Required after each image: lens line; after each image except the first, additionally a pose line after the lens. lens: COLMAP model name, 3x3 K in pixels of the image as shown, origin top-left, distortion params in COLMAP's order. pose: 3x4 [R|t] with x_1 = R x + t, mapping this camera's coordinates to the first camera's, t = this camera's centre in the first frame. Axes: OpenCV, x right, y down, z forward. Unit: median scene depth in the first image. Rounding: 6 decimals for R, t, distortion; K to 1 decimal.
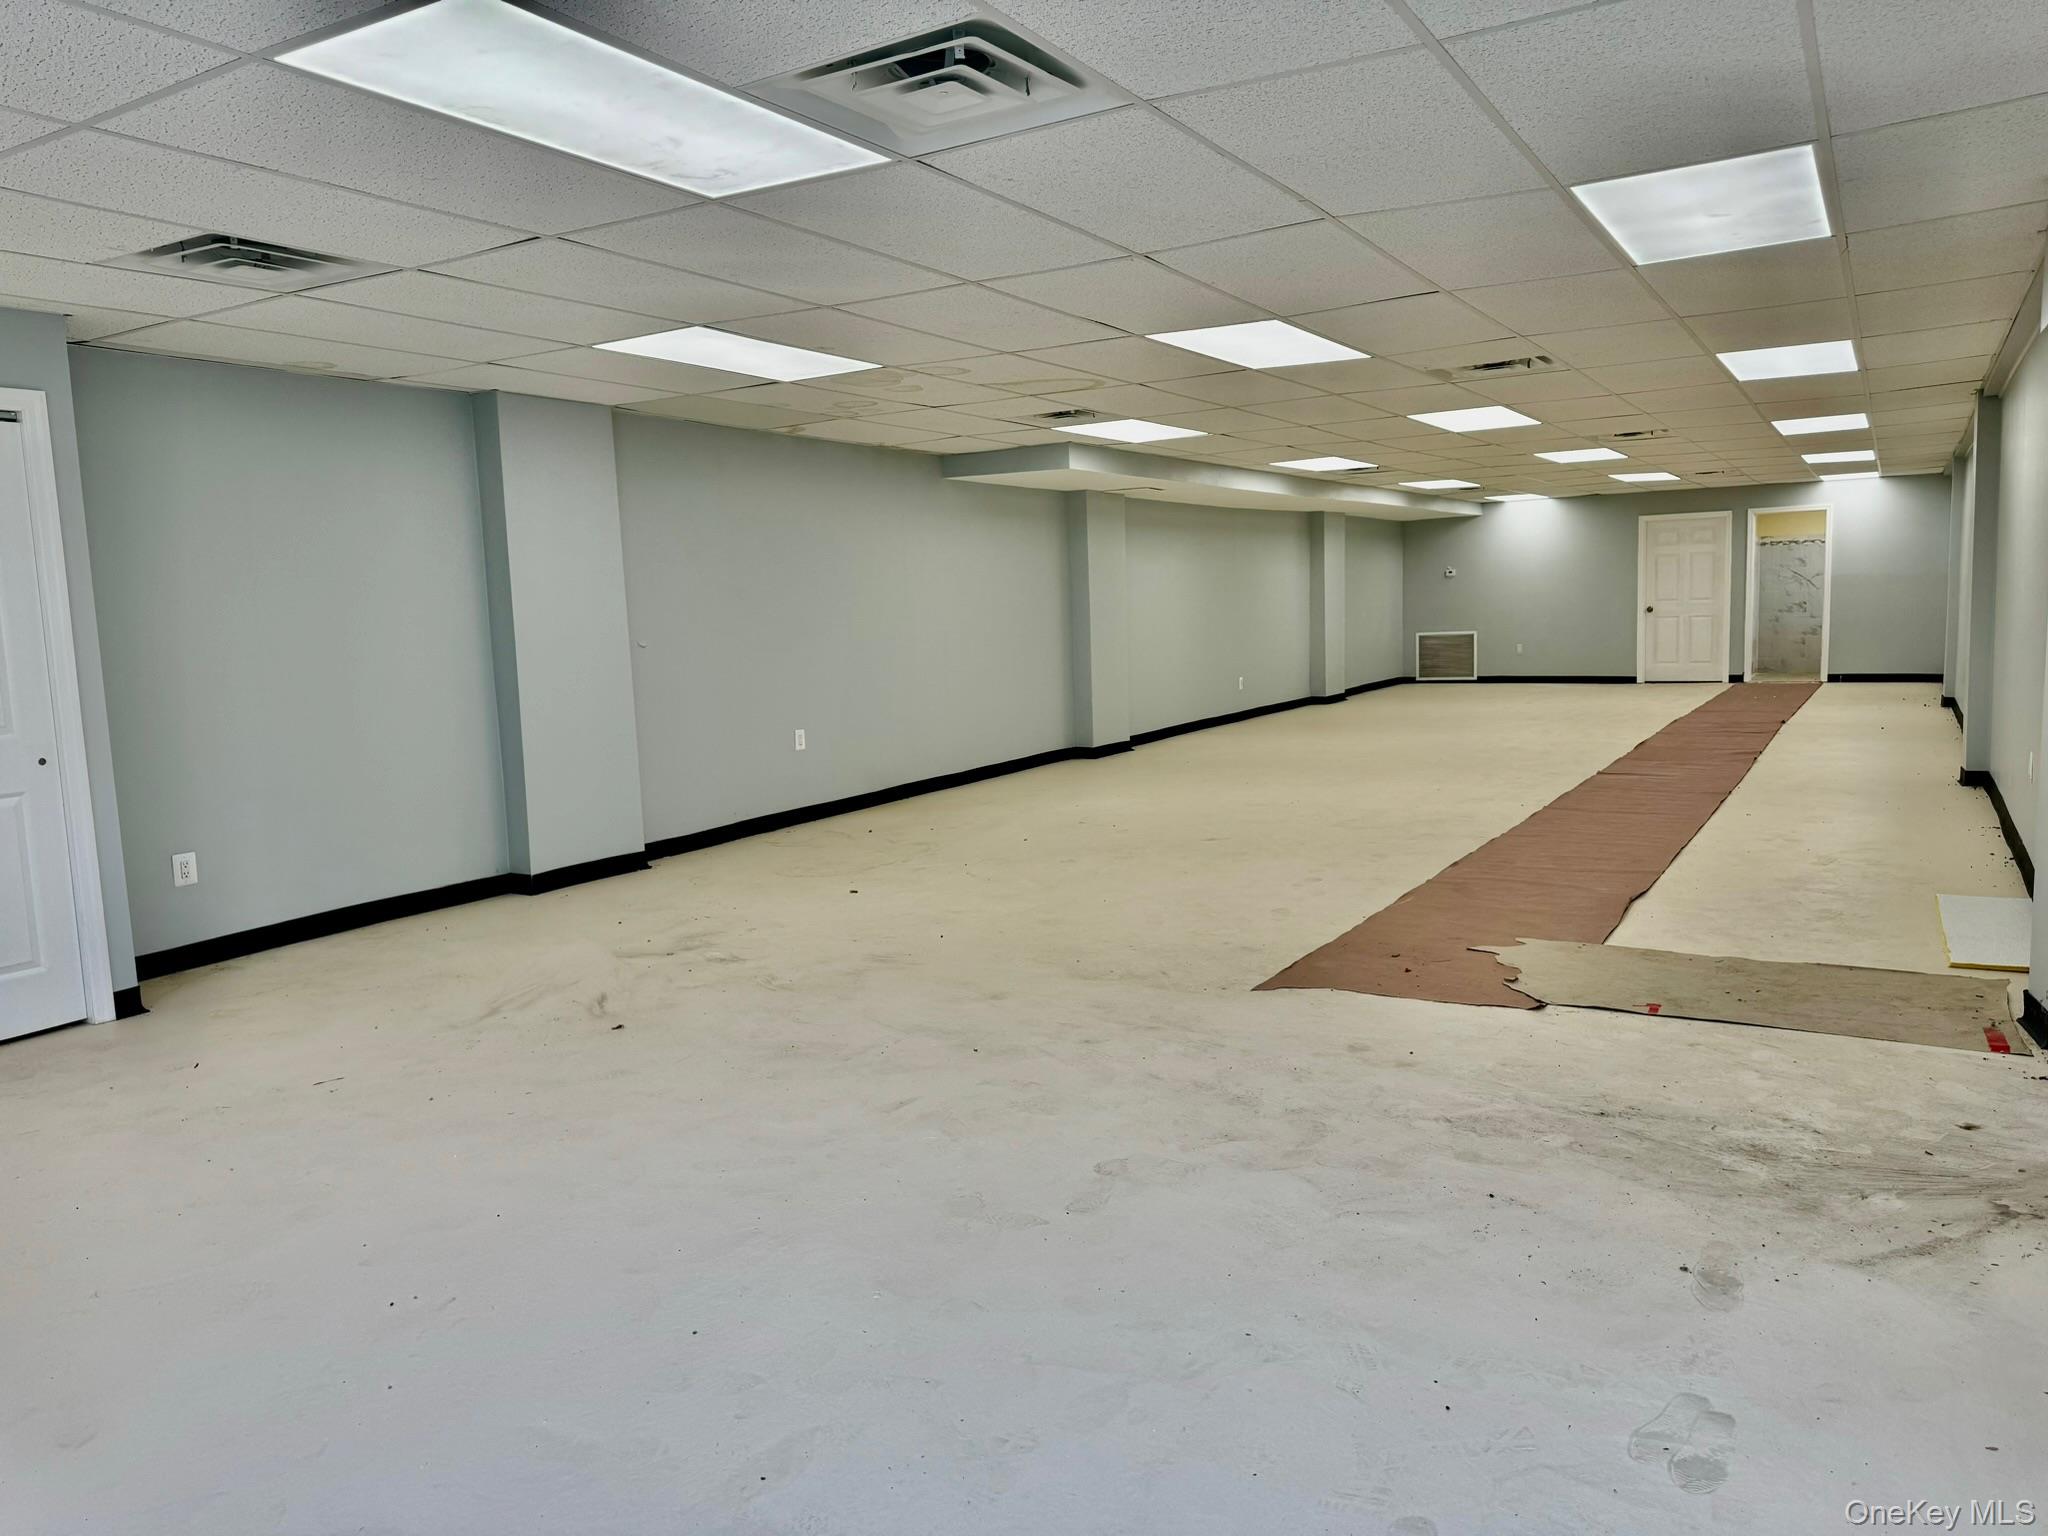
lens RADIAL K [[1431.6, 0, 1017.2], [0, 1431.6, 760.9], [0, 0, 1]] dist [0.059854, -0.068729]
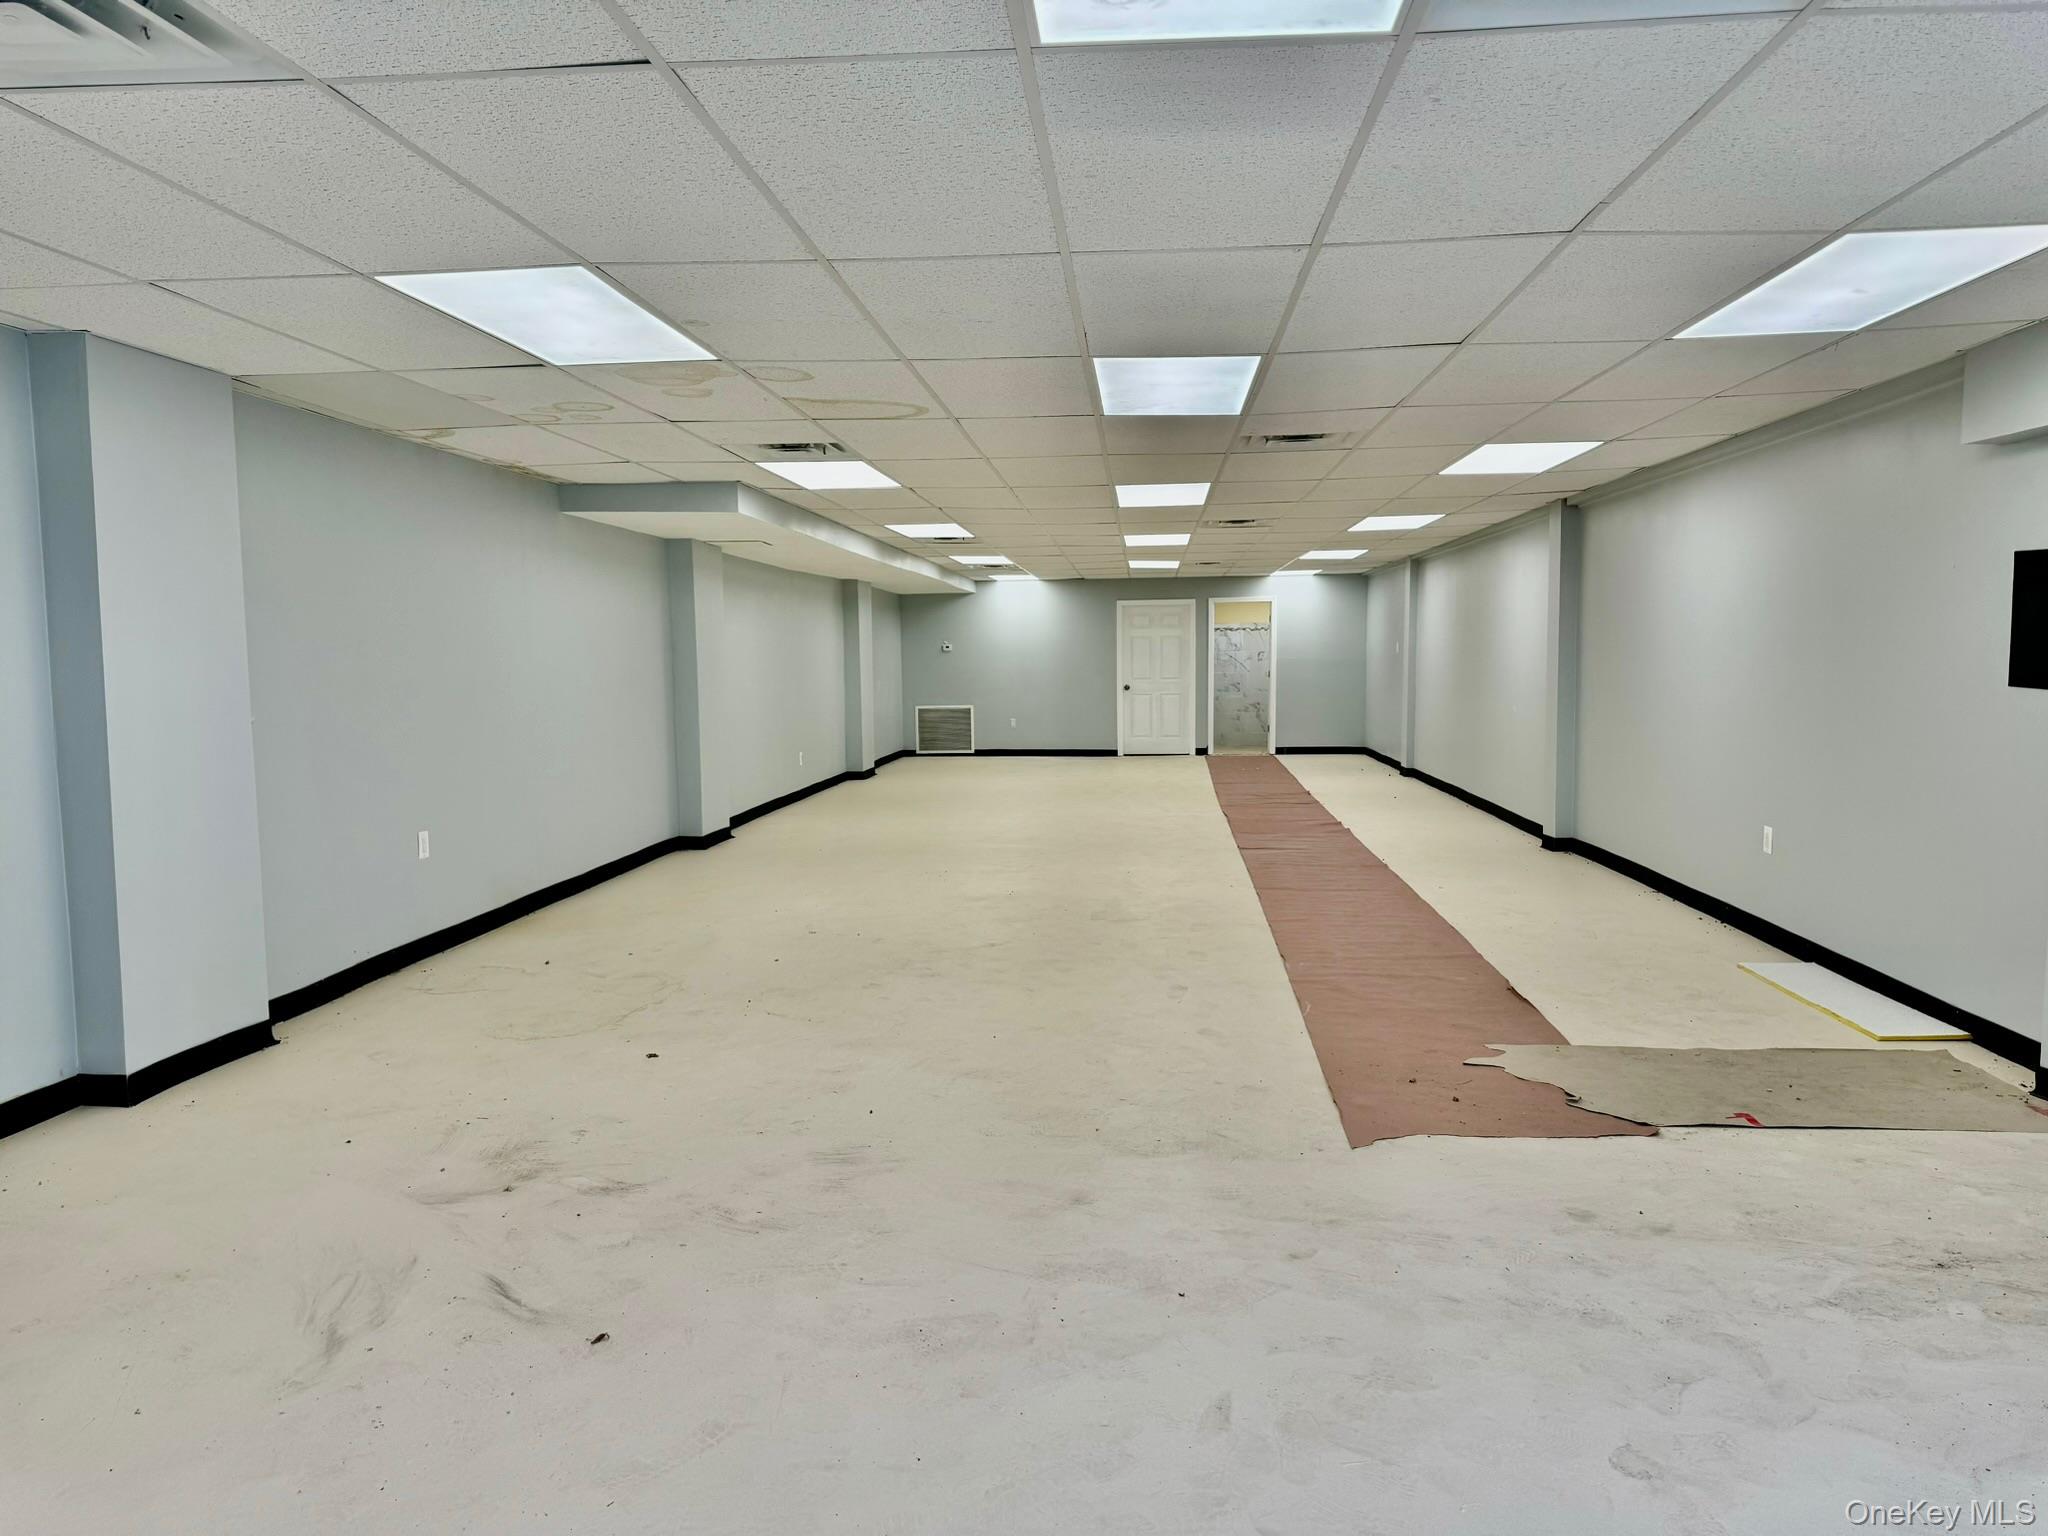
lens RADIAL K [[1439.9, 0, 1033.7], [0, 1439.9, 761.5], [0, 0, 1]] dist [0.026280, -0.022187]
pose [[0.895456, -0.006538, 0.445103, -0.392229], [0.027545, 0.998790, -0.040743, -0.035787], [-0.444298, 0.048744, 0.894552, 0.346707]]
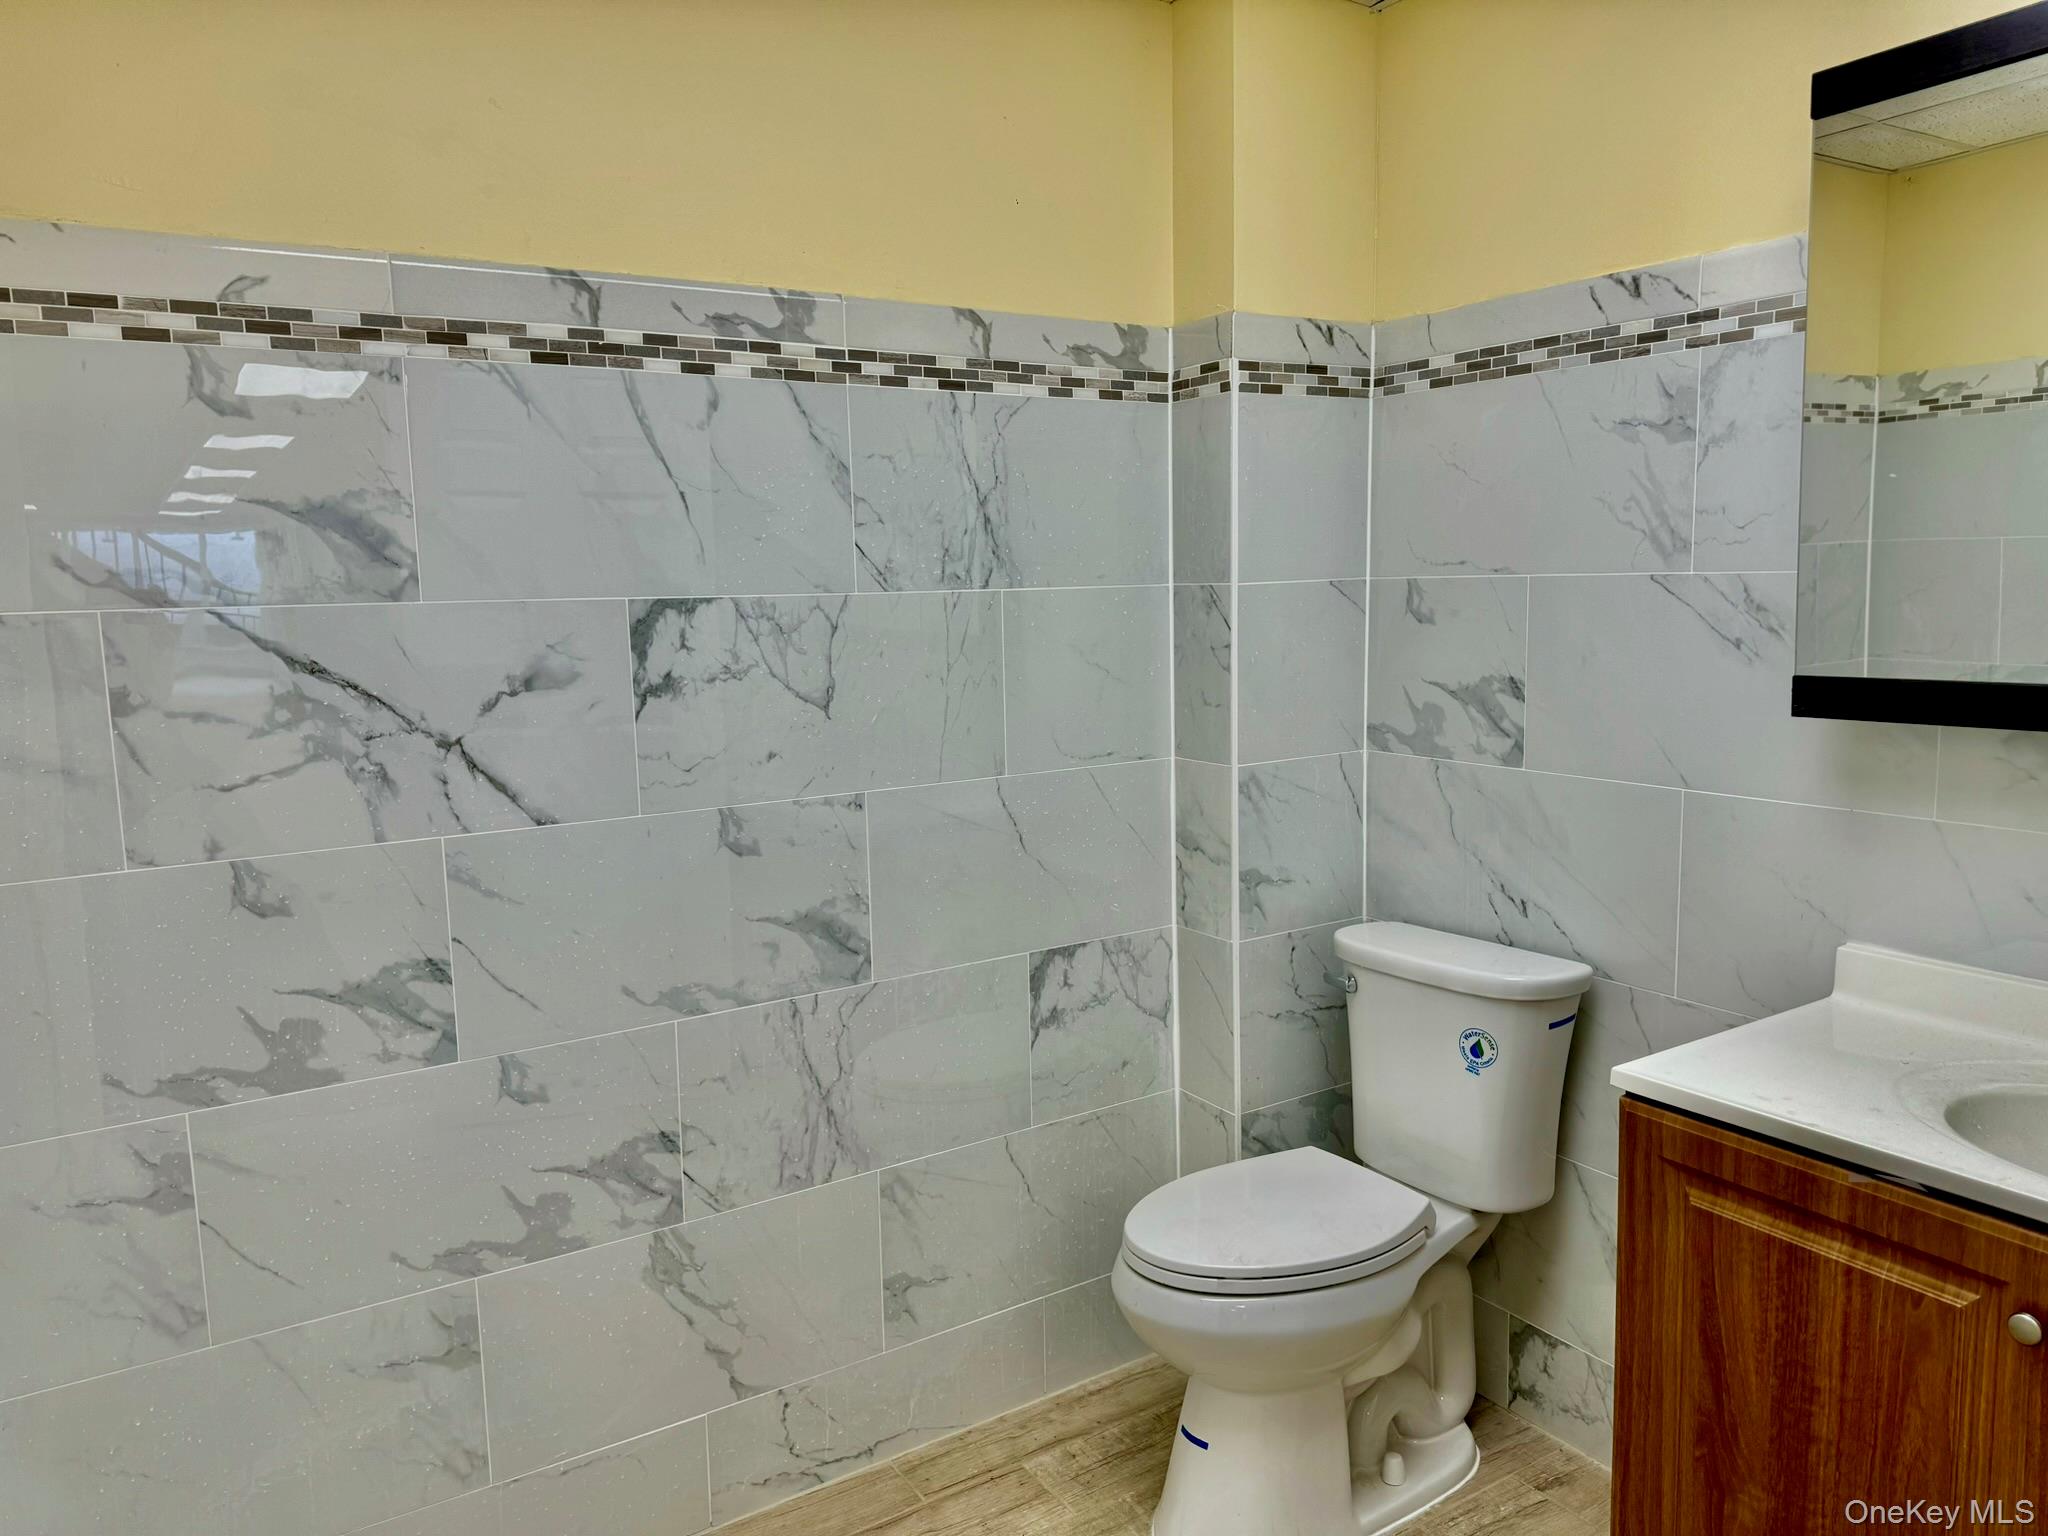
lens RADIAL K [[1431.6, 0, 1017.2], [0, 1431.6, 760.9], [0, 0, 1]] dist [0.059854, -0.068729]
pose [[0.454516, -0.087542, 0.886426, 2.037664], [0.108215, 0.993214, 0.042601, -0.525907], [-0.884141, 0.076562, 0.460905, 3.931160]]
